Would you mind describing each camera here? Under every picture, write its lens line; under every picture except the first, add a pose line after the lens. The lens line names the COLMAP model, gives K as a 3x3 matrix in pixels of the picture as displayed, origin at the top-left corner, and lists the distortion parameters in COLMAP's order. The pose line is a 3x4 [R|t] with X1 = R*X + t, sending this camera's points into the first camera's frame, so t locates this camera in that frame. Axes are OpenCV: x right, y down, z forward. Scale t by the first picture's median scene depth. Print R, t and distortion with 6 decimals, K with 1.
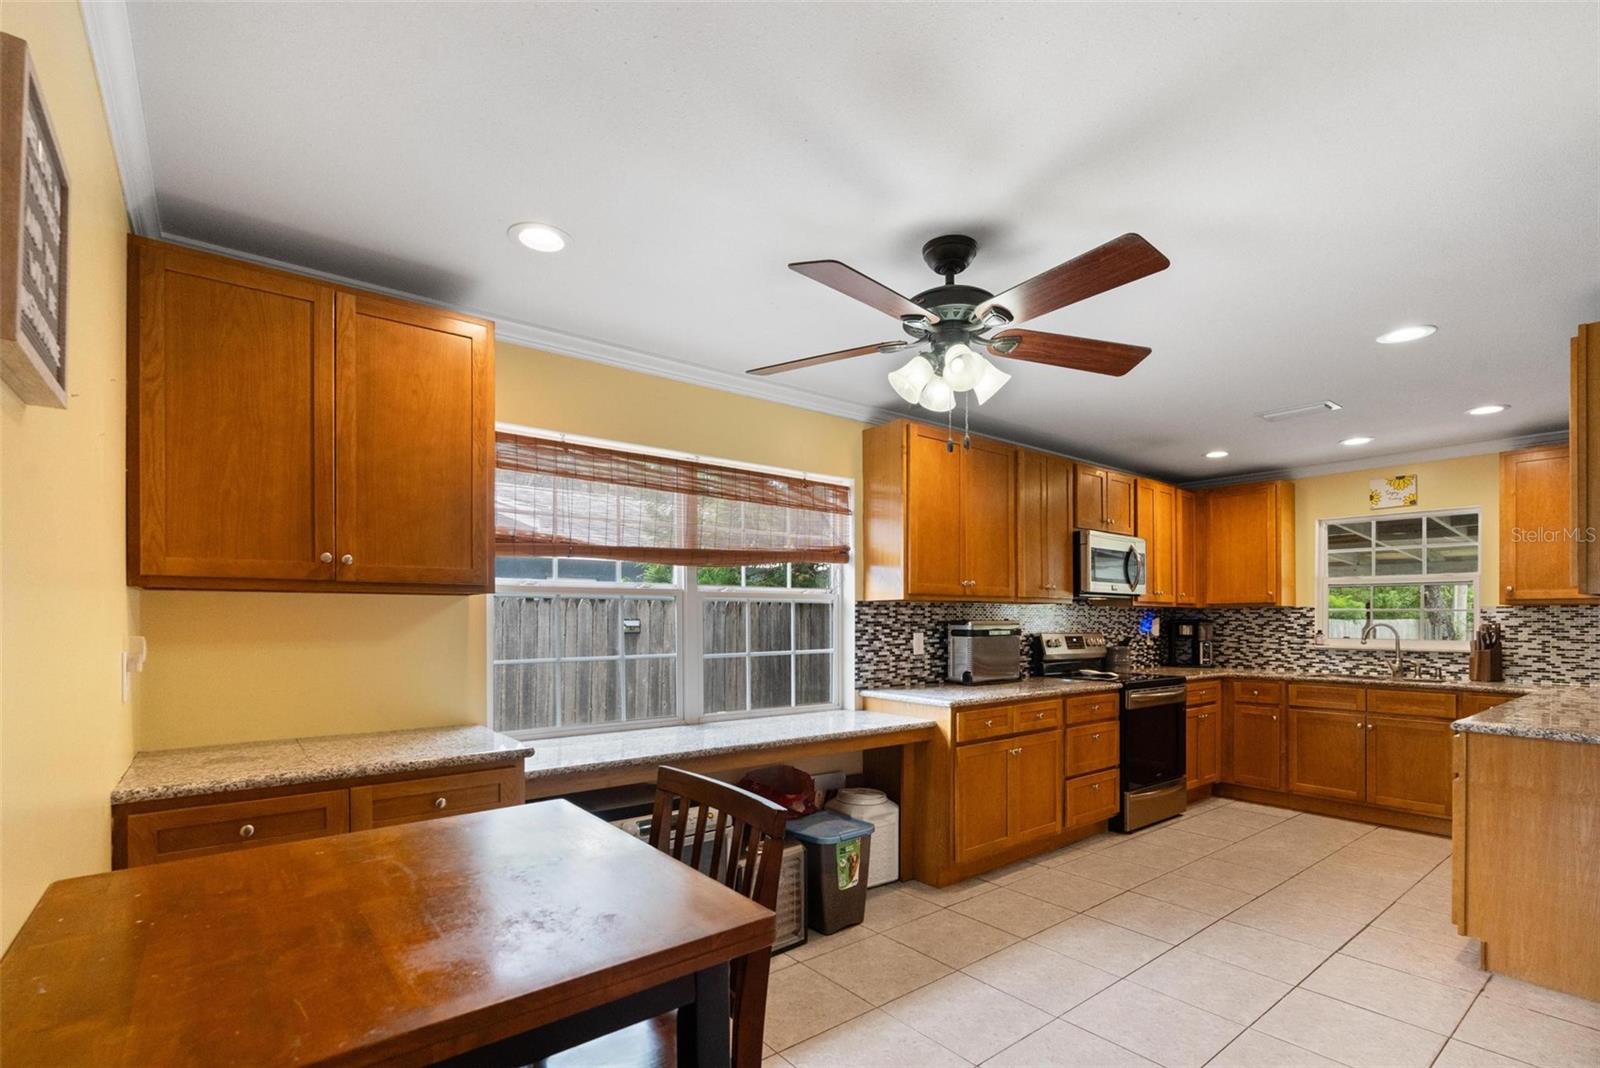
lens RADIAL K [[730.9, 0, 807.0], [0, 730.9, 614.7], [0, 0, 1]] dist [-0.001248, -0.000253]
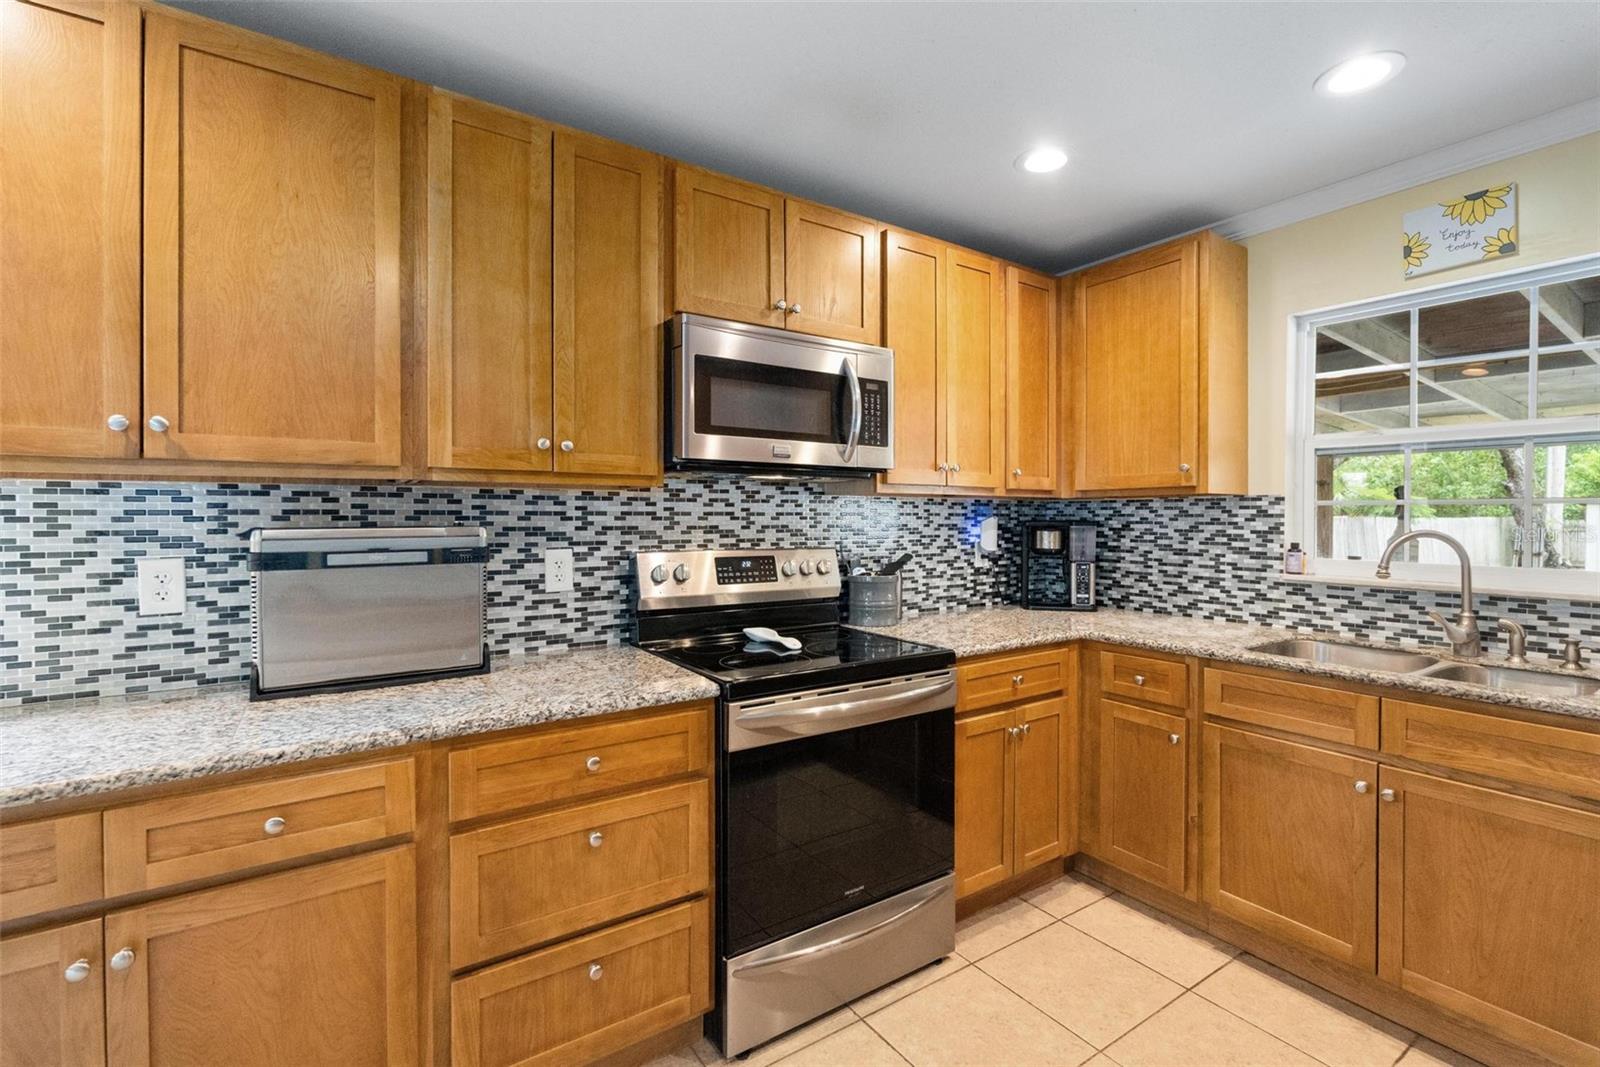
lens RADIAL K [[709.7, 0, 800.0], [0, 709.7, 518.8], [0, 0, 1]] dist [0.000589, 0.000199]
pose [[0.996823, -0.000713, -0.079642, 0.434762], [0.001541, 0.999945, 0.010337, -0.000262], [0.079630, -0.010427, 0.996770, 0.532298]]
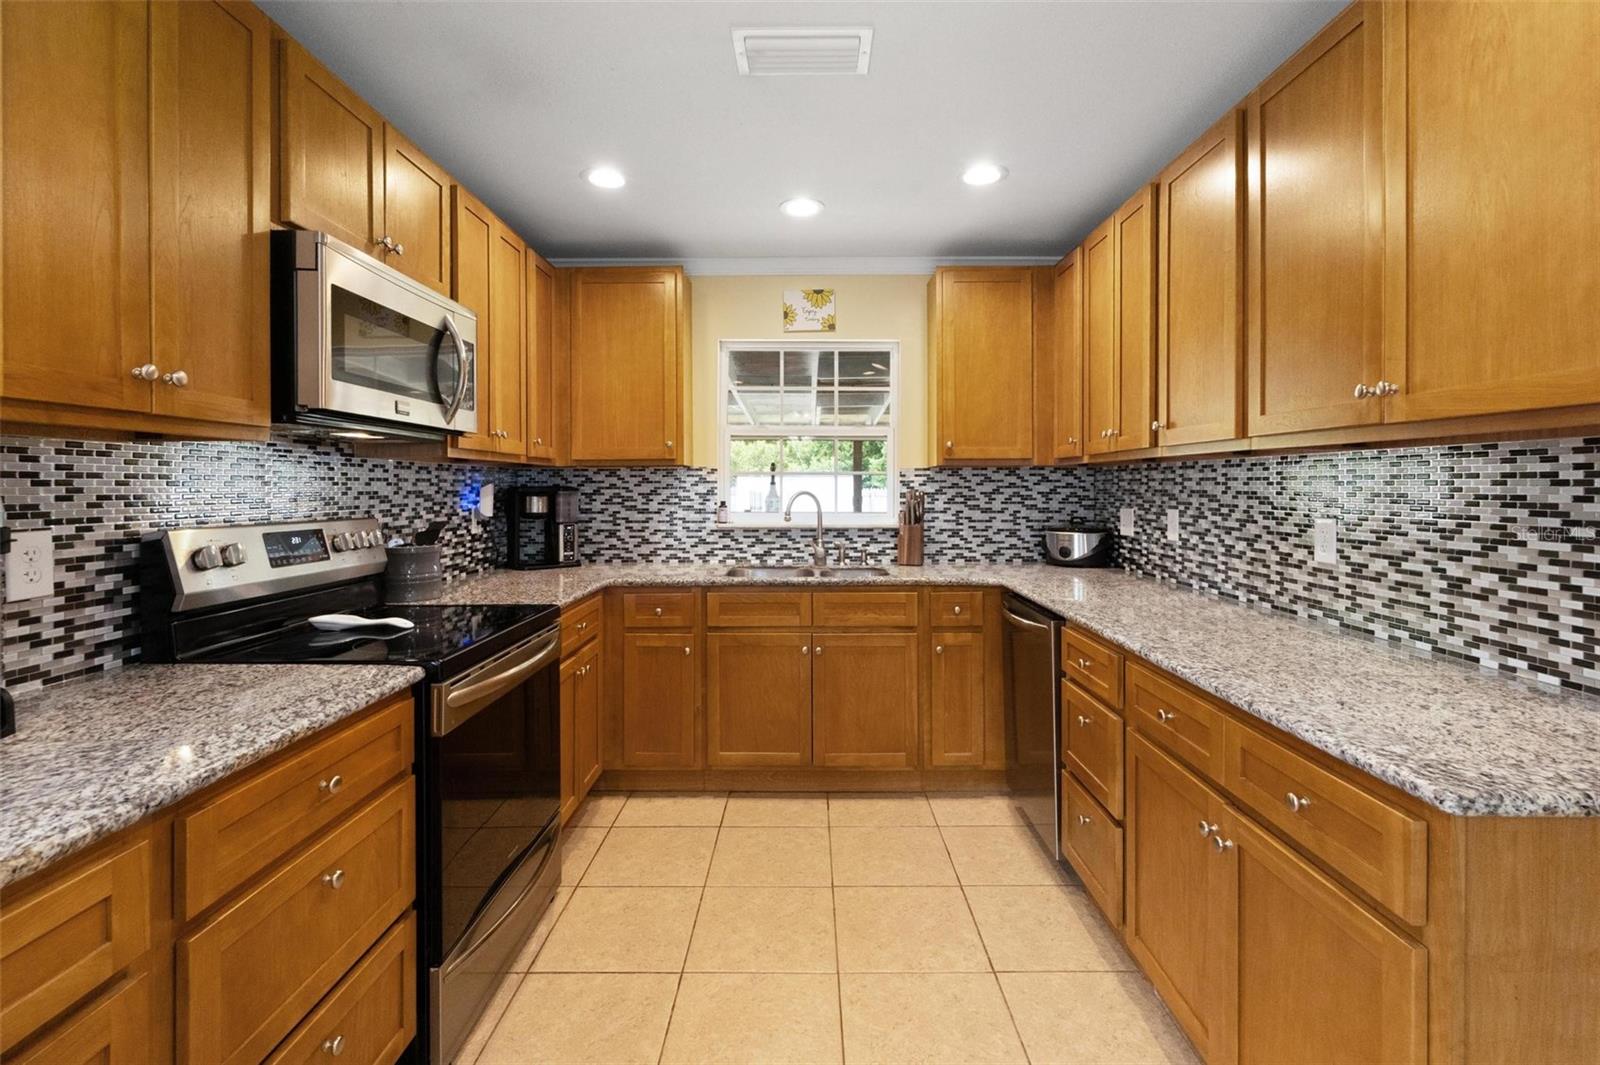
lens RADIAL K [[720.2, 0, 801.6], [0, 720.2, 479.6], [0, 0, 1]] dist [-0.002602, -0.000243]
pose [[0.629001, 0.002948, 0.777399, 0.235924], [-0.001066, 0.999995, -0.002929, 0.002925], [-0.777404, 0.001014, 0.629001, 0.546541]]
